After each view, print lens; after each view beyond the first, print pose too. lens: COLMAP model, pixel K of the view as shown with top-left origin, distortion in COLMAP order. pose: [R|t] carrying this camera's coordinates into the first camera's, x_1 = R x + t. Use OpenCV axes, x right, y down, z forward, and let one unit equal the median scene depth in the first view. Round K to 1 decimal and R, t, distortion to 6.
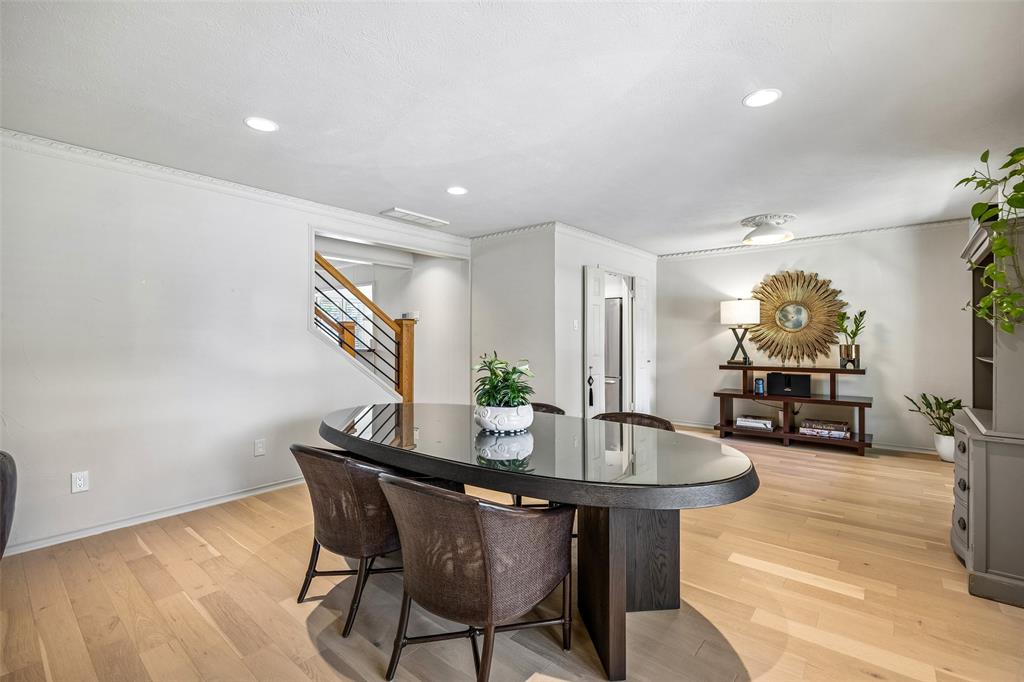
lens RADIAL K [[442.5, 0, 515.6], [0, 442.5, 338.8], [0, 0, 1]] dist [-0.001892, 0.000409]
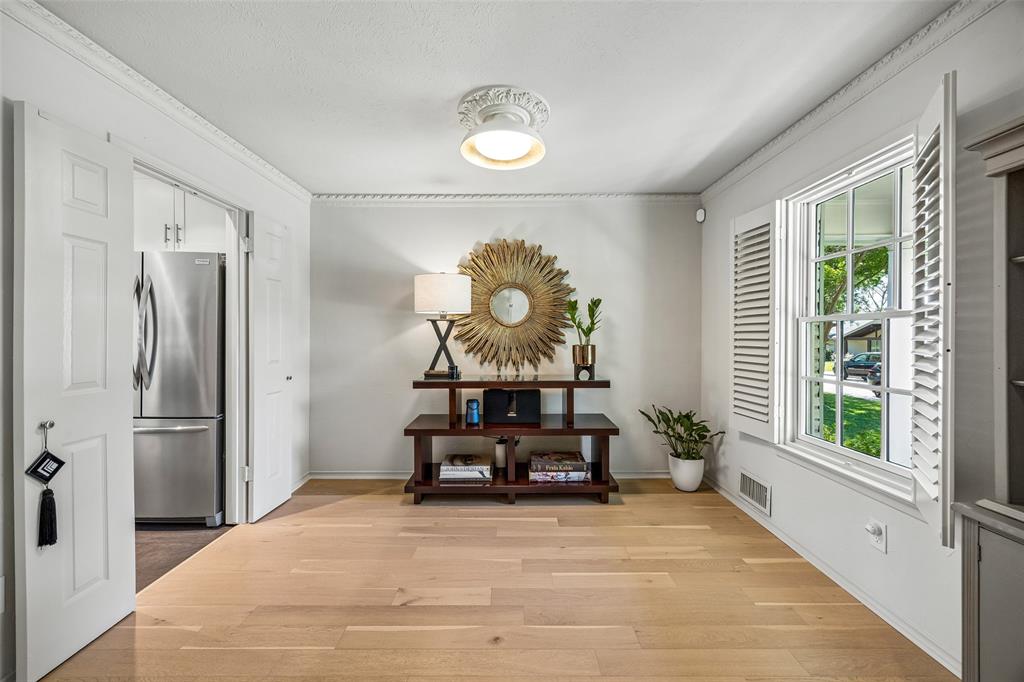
lens RADIAL K [[382.4, 0, 514.3], [0, 382.4, 337.7], [0, 0, 1]] dist [-0.003365, 0.000022]
pose [[0.753737, -0.001487, 0.657175, 0.237034], [-0.000618, 0.999995, 0.002972, -0.000383], [-0.657176, -0.002646, 0.753733, 0.549187]]
